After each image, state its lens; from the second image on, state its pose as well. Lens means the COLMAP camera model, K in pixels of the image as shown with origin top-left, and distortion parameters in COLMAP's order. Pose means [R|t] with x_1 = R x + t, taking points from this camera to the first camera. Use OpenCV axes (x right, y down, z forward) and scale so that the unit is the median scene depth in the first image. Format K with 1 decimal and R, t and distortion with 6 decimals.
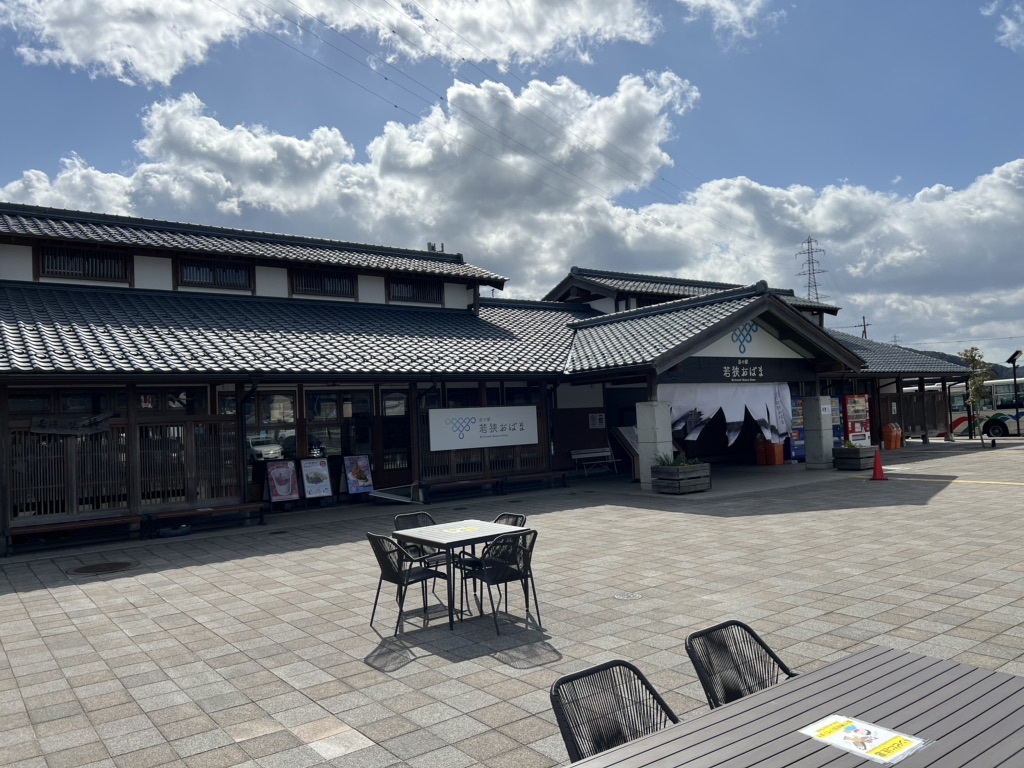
lens RADIAL K [[778.4, 0, 514.8], [0, 778.4, 394.3], [0, 0, 1]] dist [0.072804, -0.075356]
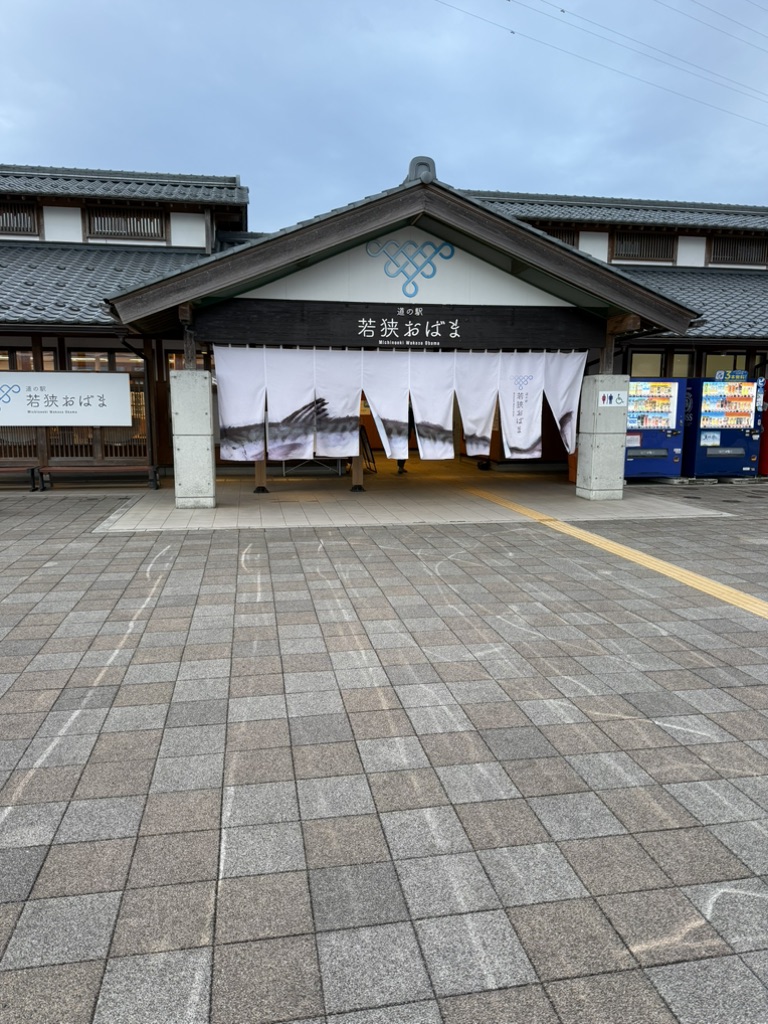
lens RADIAL K [[720.9, 0, 370.4], [0, 720.9, 510.3], [0, 0, 1]] dist [0.165099, -0.279081]
pose [[0.886823, 0.113748, -0.447890, 0.537208], [-0.029414, 0.981161, 0.190941, 0.002362], [0.461171, -0.156157, 0.873462, 0.477078]]
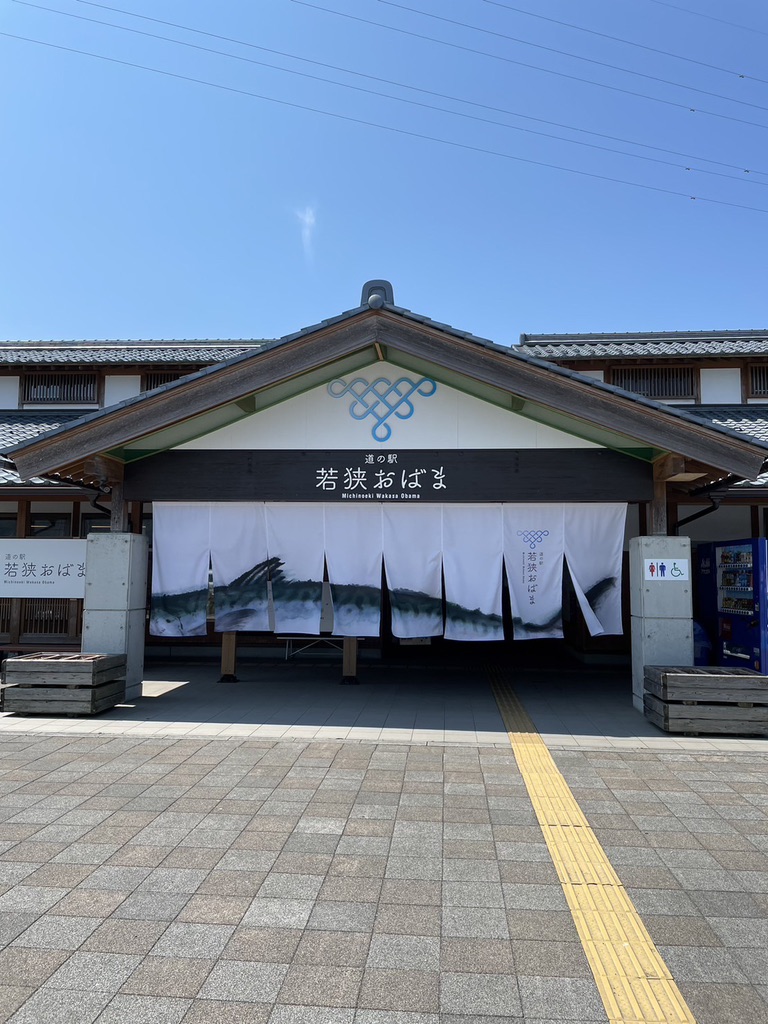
lens RADIAL K [[771.2, 0, 386.6], [0, 771.2, 509.9], [0, 0, 1]] dist [0.141356, -0.184199]
pose [[0.746161, -0.002263, -0.665761, 0.616624], [-0.022934, 0.999313, -0.029101, 0.003975], [0.665370, 0.036983, 0.745597, 0.653313]]
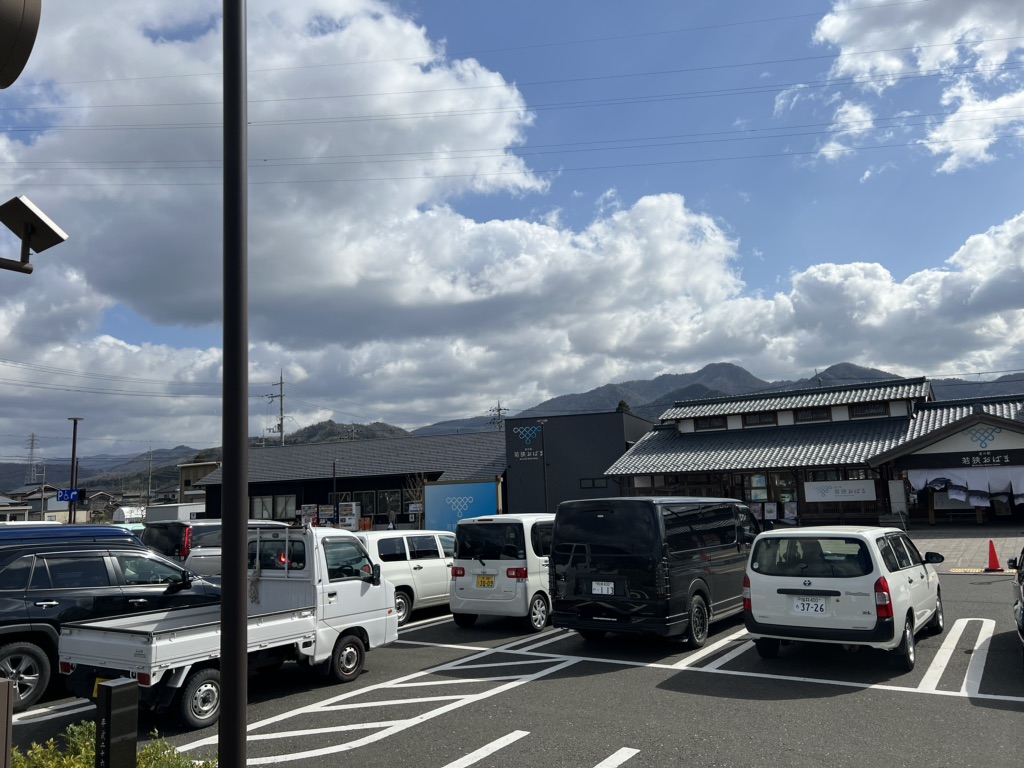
lens RADIAL K [[783.1, 0, 514.8], [0, 783.1, 375.8], [0, 0, 1]] dist [0.115118, -0.115249]
pose [[0.348972, -0.109246, -0.930744, 1.503045], [0.051347, 0.993919, -0.097409, -0.088657], [0.935726, -0.013798, 0.352459, -0.464352]]
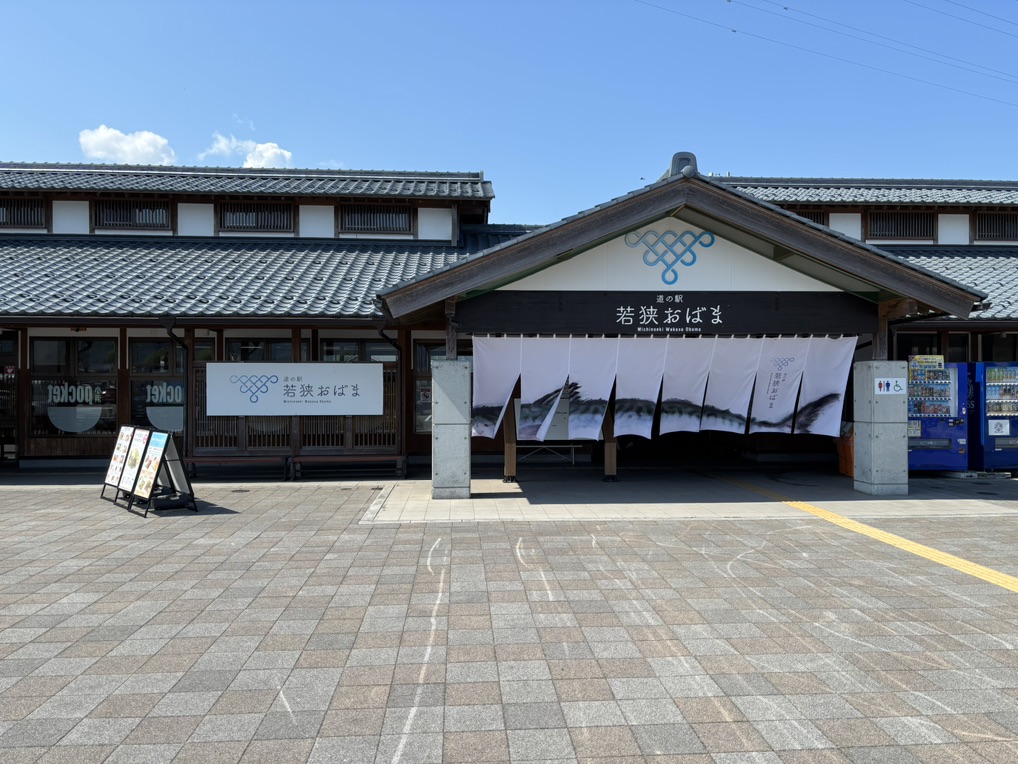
lens RADIAL K [[773.8, 0, 511.7], [0, 773.8, 392.2], [0, 0, 1]] dist [0.072804, -0.075356]
pose [[0.837901, 0.047836, -0.543722, 0.517788], [-0.019495, 0.998139, 0.057772, -0.002613], [0.545474, -0.037807, 0.837275, 0.446145]]
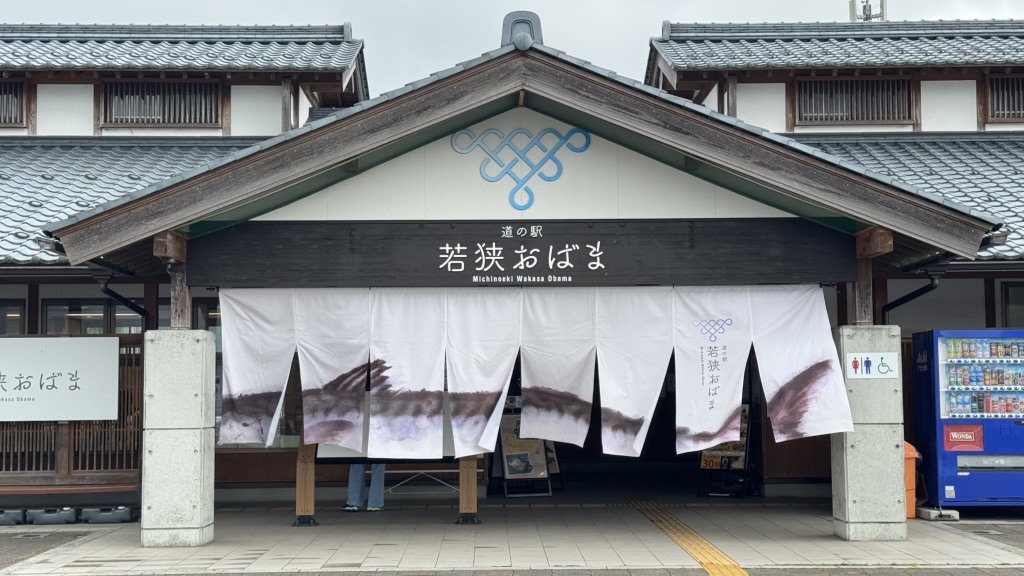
lens RADIAL K [[1440.8, 0, 510.5], [0, 1440.8, 290.9], [0, 0, 1]] dist [0.164785, -0.097607]
pose [[0.806072, -0.000612, -0.591818, 0.708653], [-0.010310, 0.999833, -0.015076, -0.001846], [0.591728, 0.018254, 0.805931, 0.434762]]
